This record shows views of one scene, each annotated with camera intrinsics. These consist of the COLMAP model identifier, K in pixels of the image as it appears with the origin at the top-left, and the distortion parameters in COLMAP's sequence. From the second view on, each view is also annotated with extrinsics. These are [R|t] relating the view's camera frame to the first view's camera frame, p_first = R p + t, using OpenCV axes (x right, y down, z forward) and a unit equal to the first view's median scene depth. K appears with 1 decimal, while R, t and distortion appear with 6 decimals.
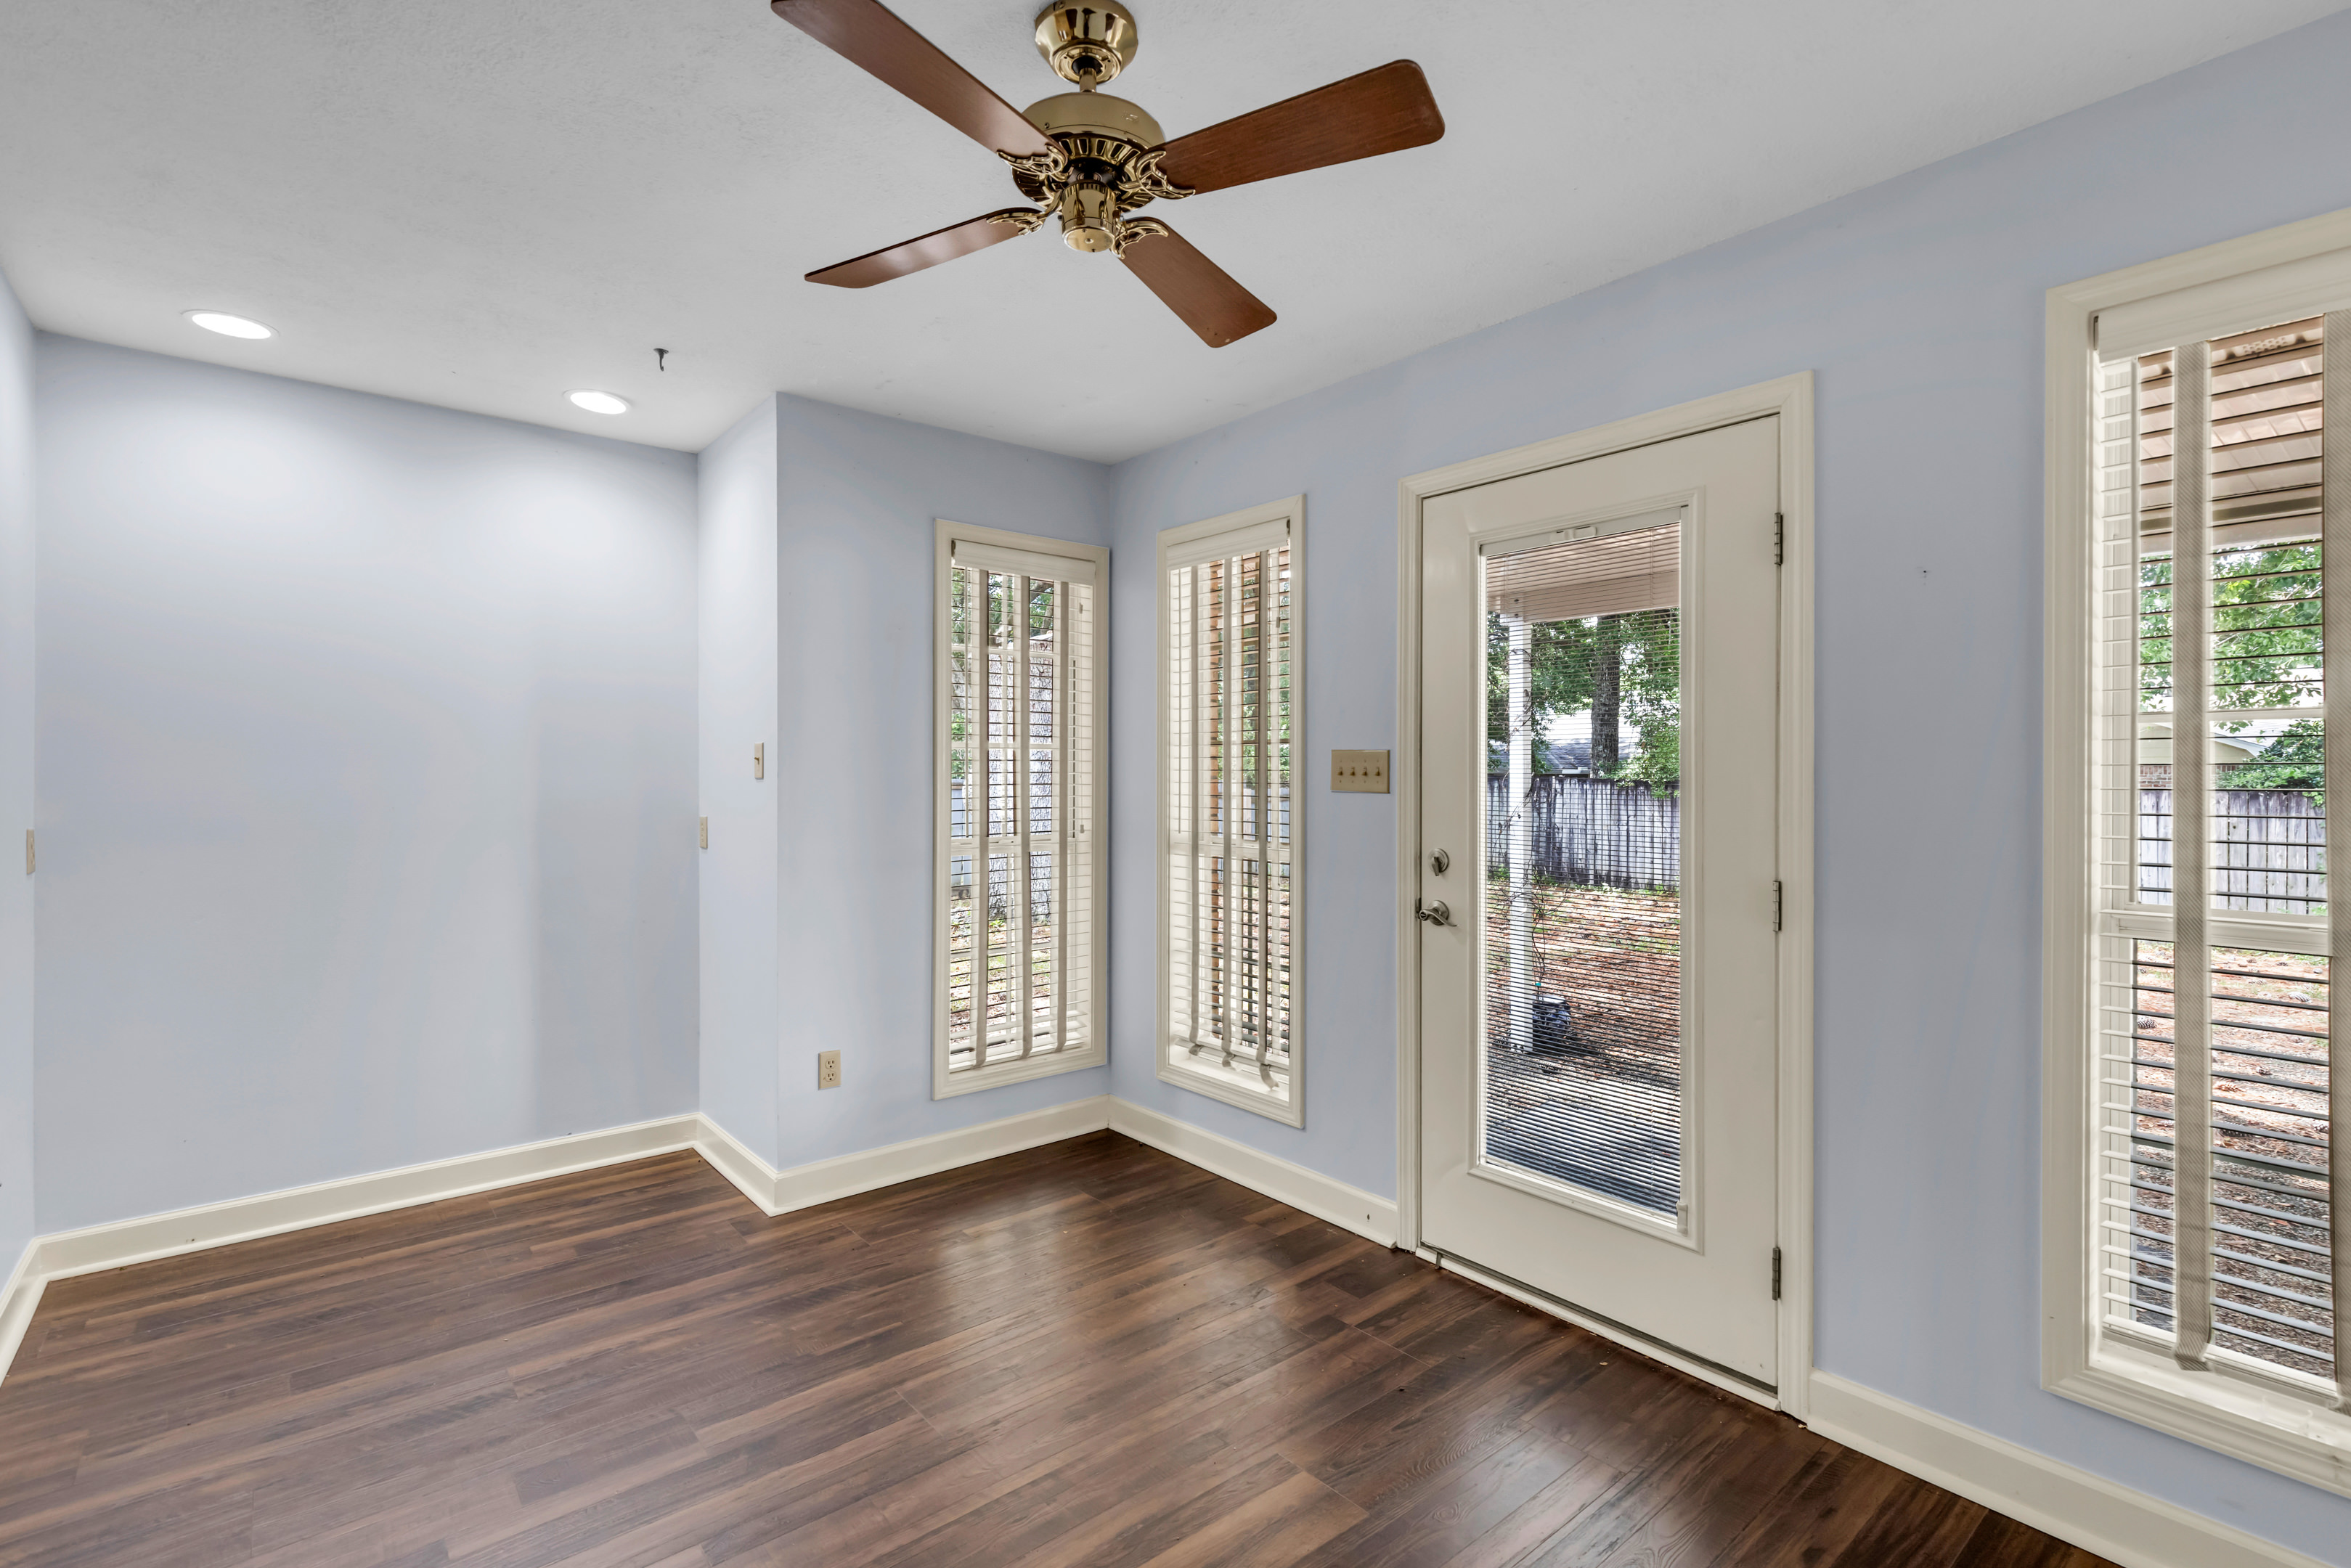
lens RADIAL K [[1074.2, 0, 1179.8], [0, 1074.2, 779.0], [0, 0, 1]] dist [0.004327, 0.000128]
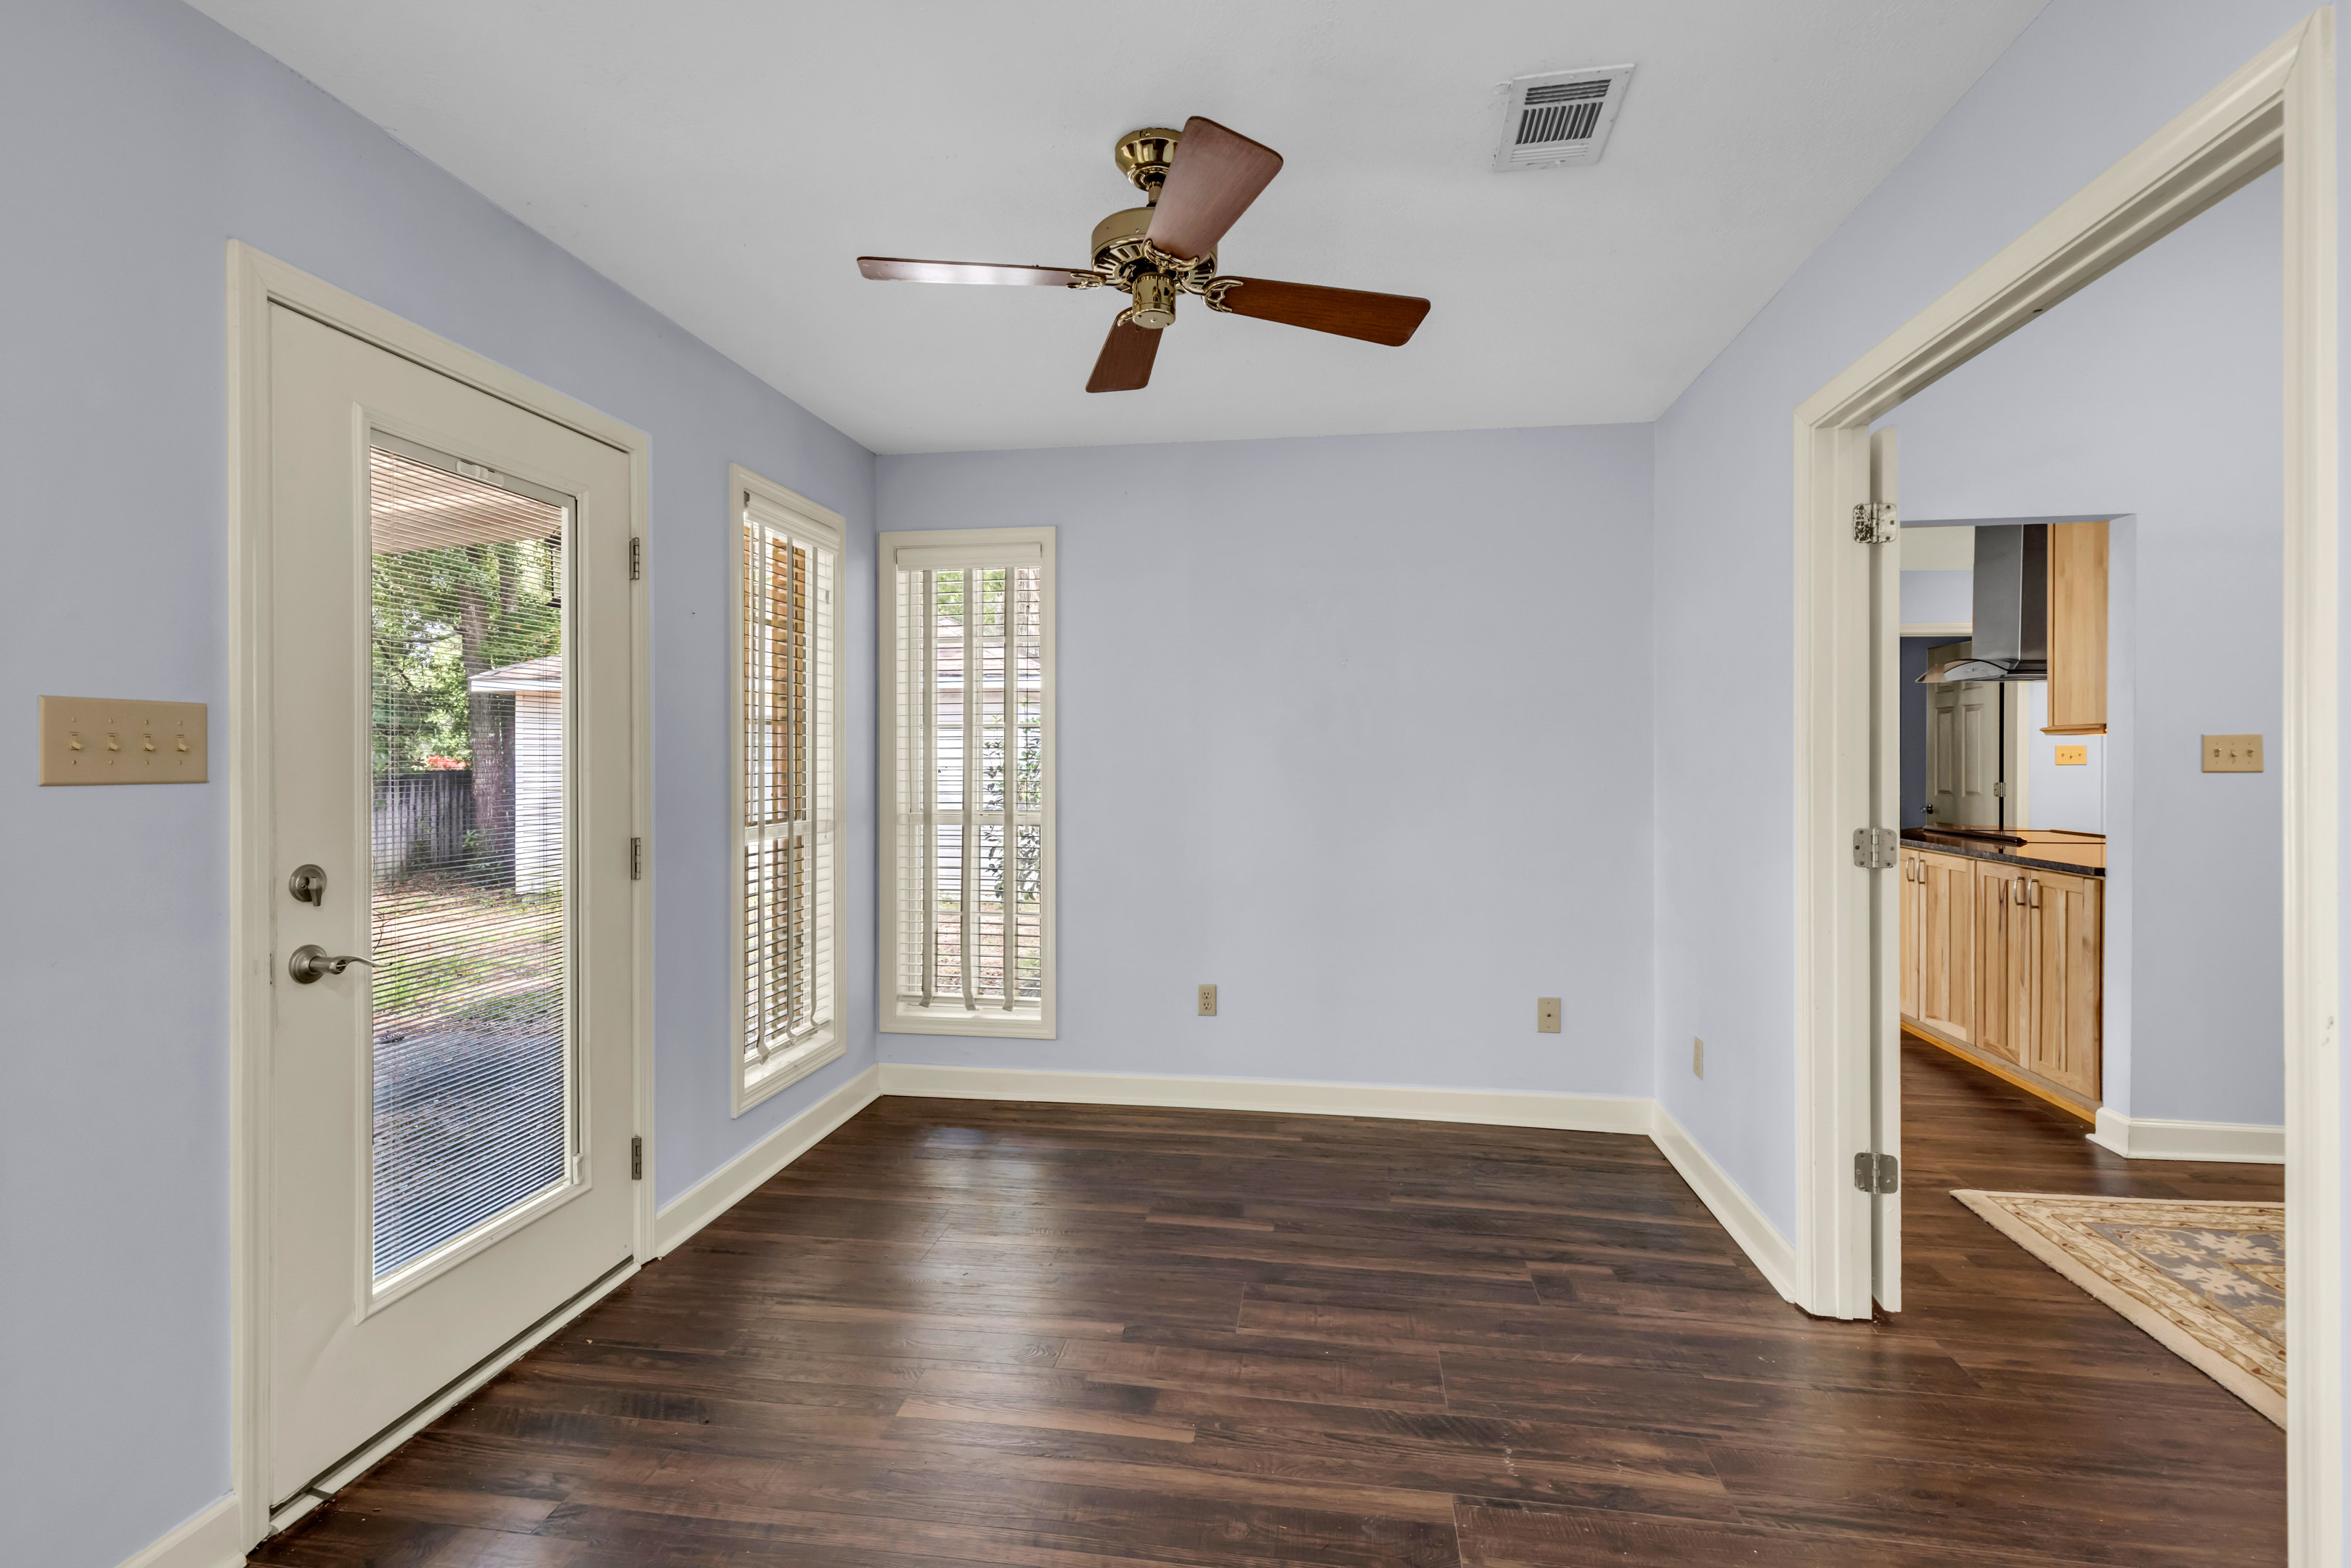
lens RADIAL K [[1074.2, 0, 1179.8], [0, 1074.2, 779.0], [0, 0, 1]] dist [0.004327, 0.000128]
pose [[-0.668718, -0.009820, 0.743451, -0.663148], [0.010373, 0.999692, 0.022536, 0.004839], [-0.743443, 0.022782, -0.668411, 1.167224]]
